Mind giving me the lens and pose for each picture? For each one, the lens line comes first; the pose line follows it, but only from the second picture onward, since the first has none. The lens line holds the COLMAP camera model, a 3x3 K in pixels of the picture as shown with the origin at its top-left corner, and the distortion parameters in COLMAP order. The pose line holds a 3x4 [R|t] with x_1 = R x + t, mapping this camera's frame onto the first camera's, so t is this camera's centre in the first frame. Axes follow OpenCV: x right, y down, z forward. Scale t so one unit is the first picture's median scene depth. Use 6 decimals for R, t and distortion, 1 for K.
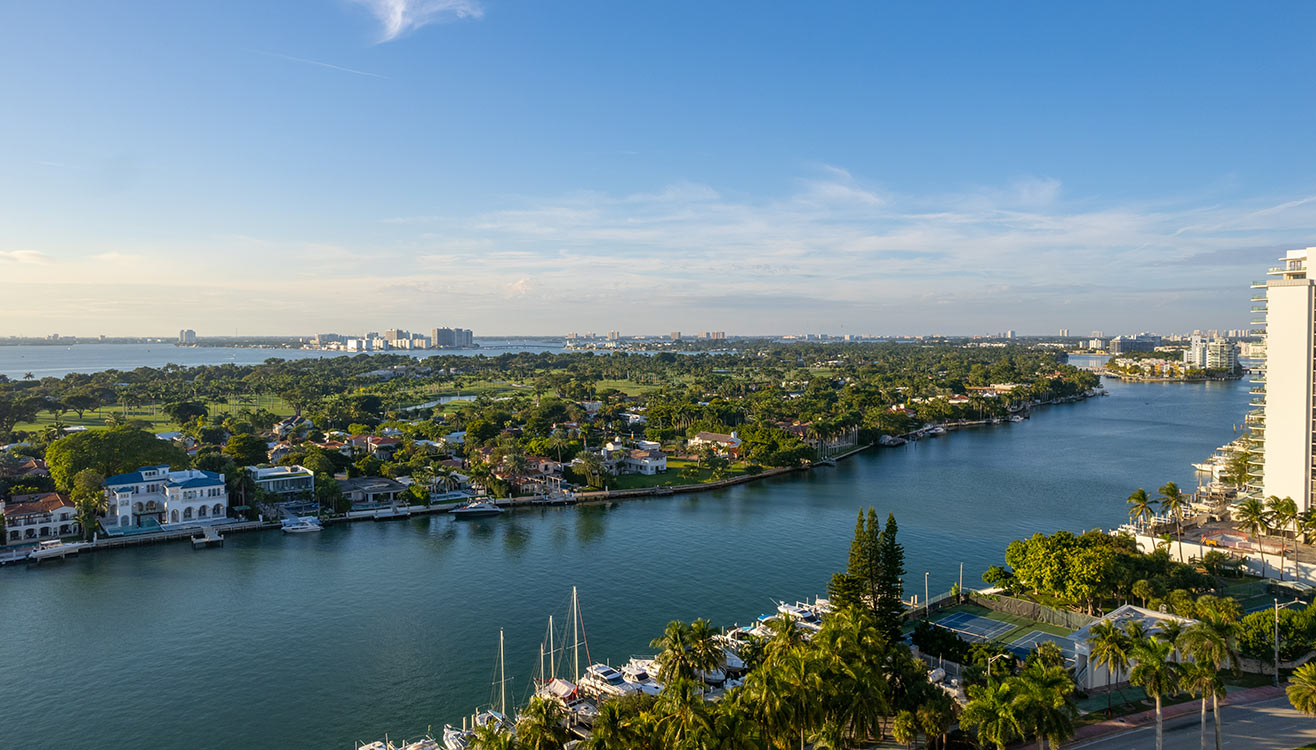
lens RADIAL K [[846.9, 0, 652.2], [0, 846.9, 357.5], [0, 0, 1]] dist [-0.084701, 0.077325]
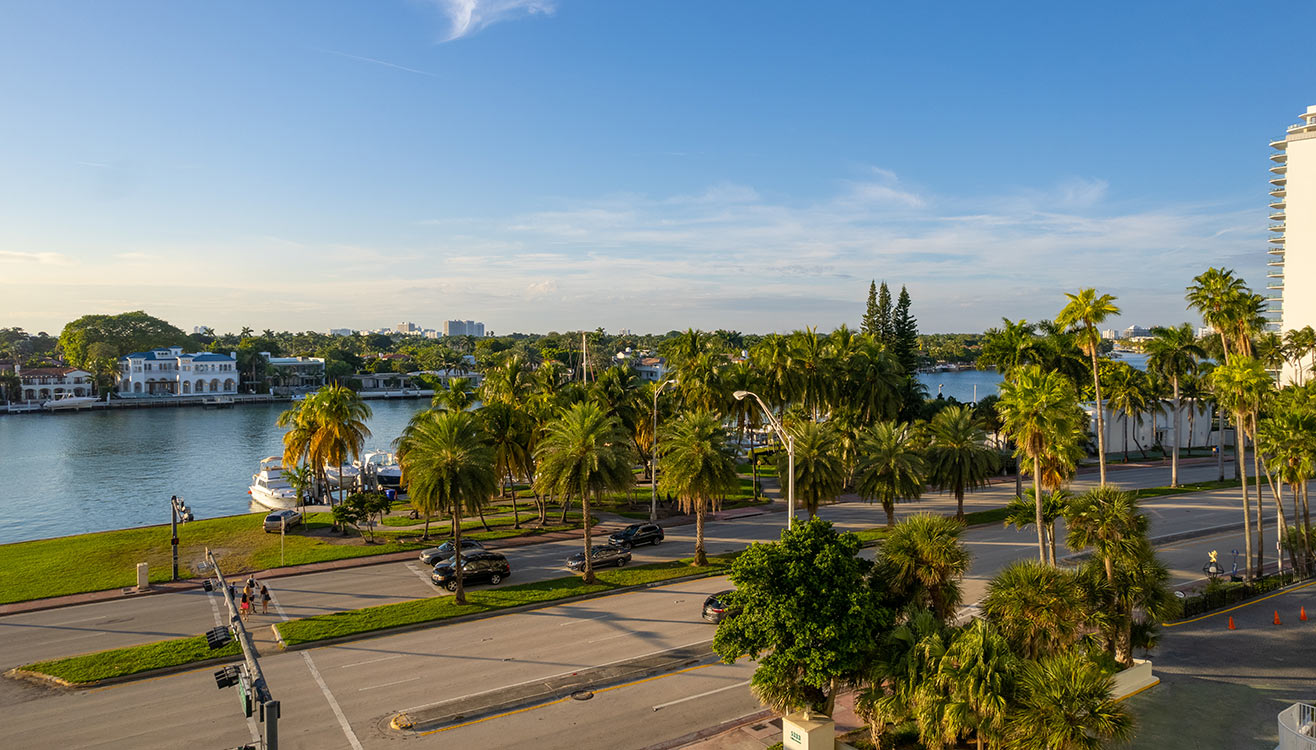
lens RADIAL K [[846.9, 0, 651.8], [0, 846.9, 358.8], [0, 0, 1]] dist [-0.084701, 0.077325]
pose [[0.999911, 0.001179, -0.013327, 0.000512], [-0.001214, 0.999996, -0.002638, 0.148387], [0.013323, 0.002654, 0.999908, 0.002504]]
